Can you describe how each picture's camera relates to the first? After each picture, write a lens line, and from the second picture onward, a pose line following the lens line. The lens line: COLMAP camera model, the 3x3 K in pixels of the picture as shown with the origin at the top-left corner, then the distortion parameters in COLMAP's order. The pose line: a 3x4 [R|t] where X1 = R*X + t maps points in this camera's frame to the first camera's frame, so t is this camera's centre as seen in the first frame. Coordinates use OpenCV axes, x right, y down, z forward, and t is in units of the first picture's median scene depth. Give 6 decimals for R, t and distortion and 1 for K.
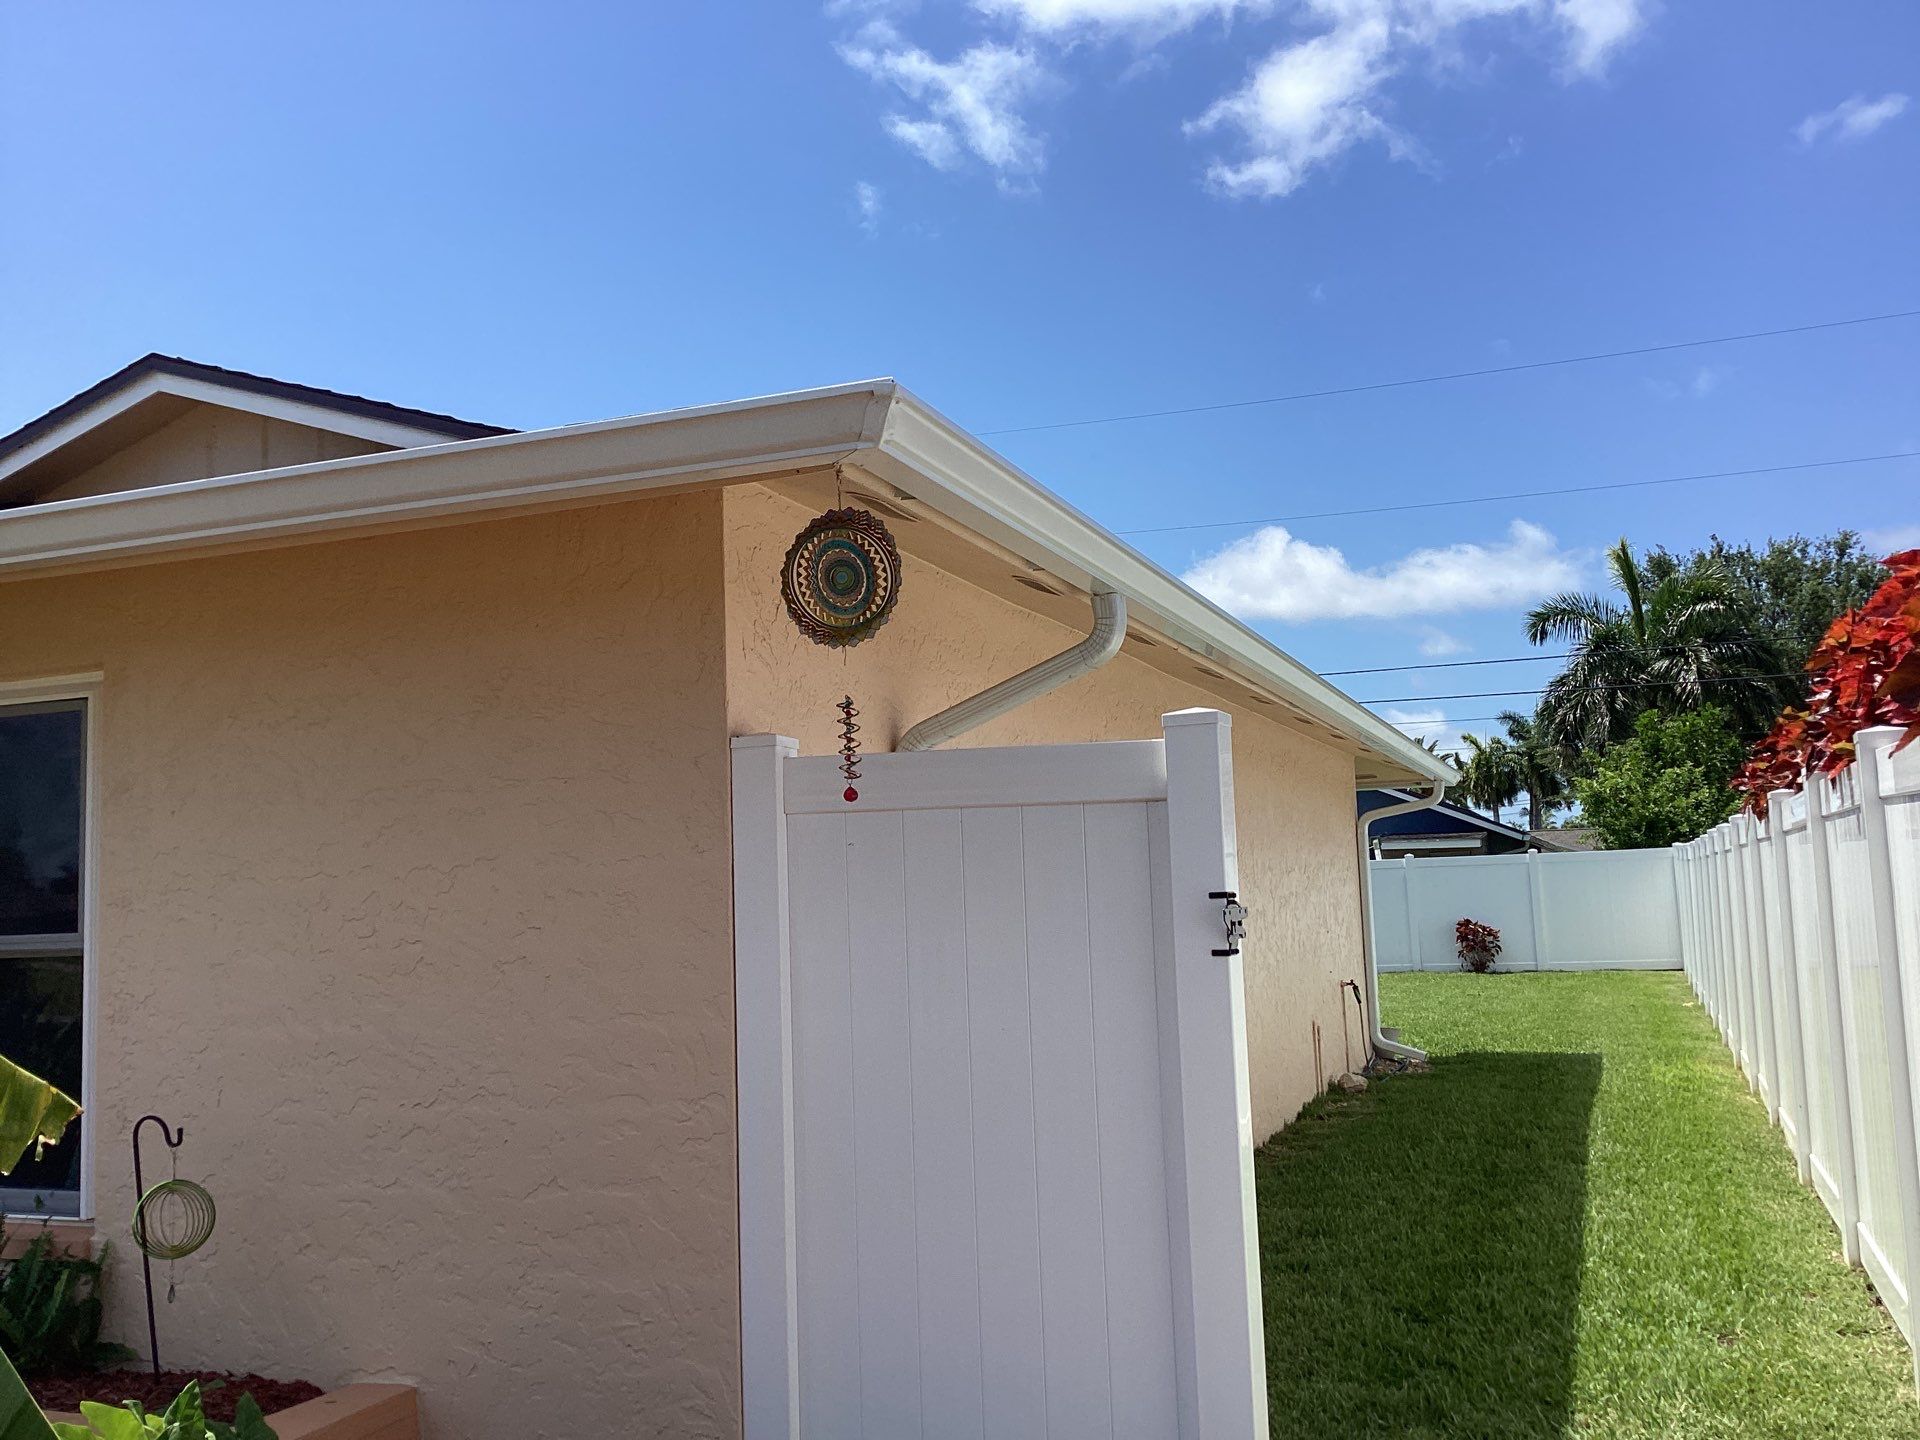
lens RADIAL K [[1733.8, 0, 950.5], [0, 1733.8, 709.9], [0, 0, 1]] dist [0.137539, -0.267457]
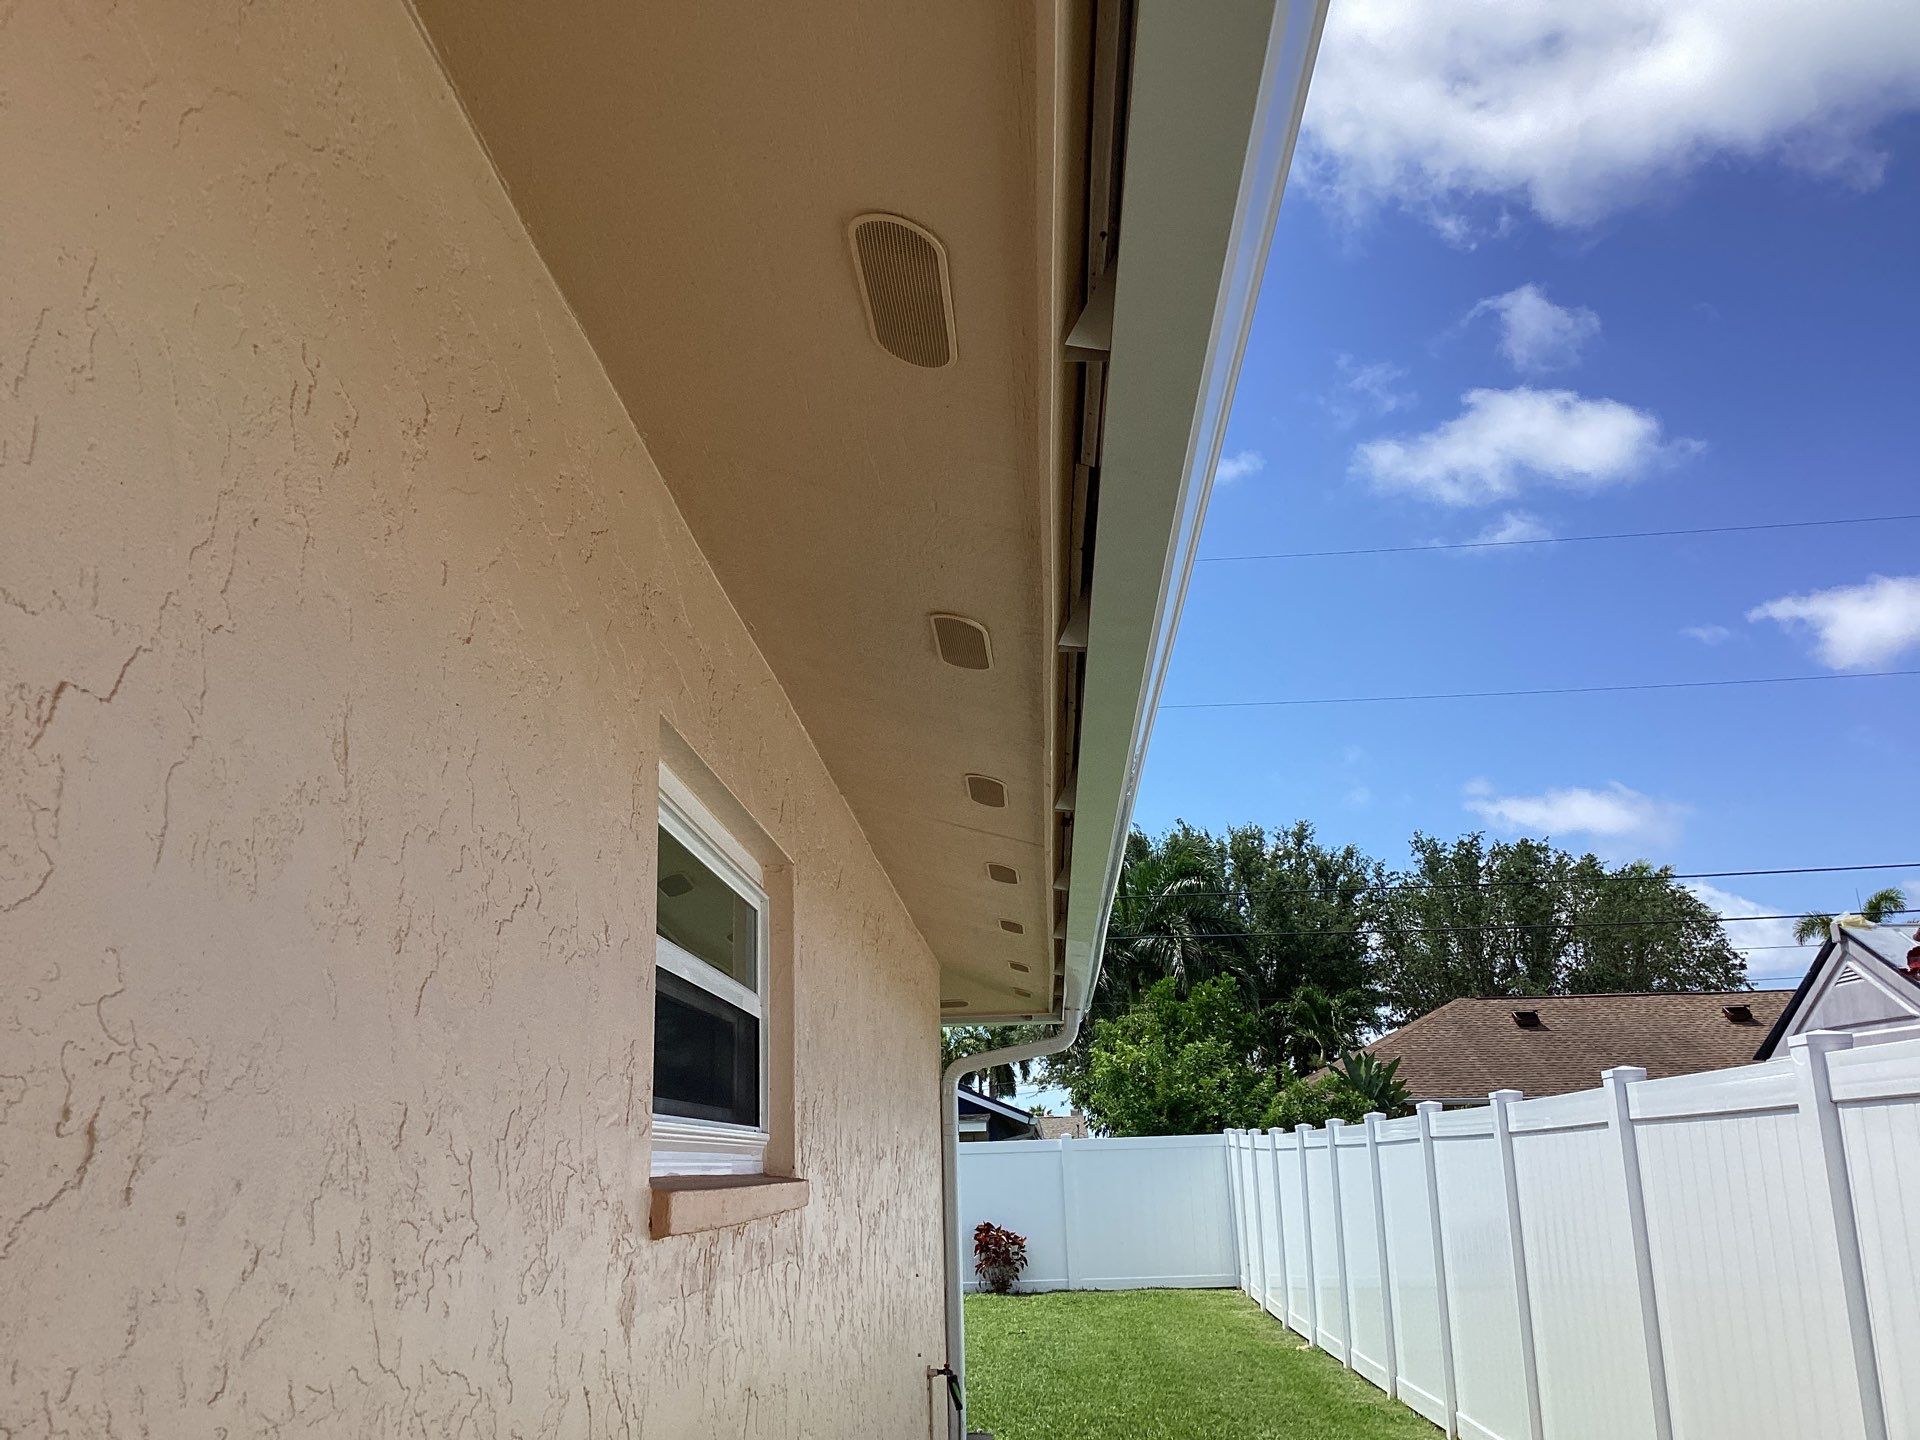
lens RADIAL K [[1733.8, 0, 950.5], [0, 1733.8, 709.9], [0, 0, 1]] dist [0.137539, -0.267457]
pose [[0.952870, 0.084927, 0.291250, 0.021817], [-0.037499, 0.985627, -0.164723, 0.017813], [-0.301053, 0.146038, 0.942359, 0.187087]]
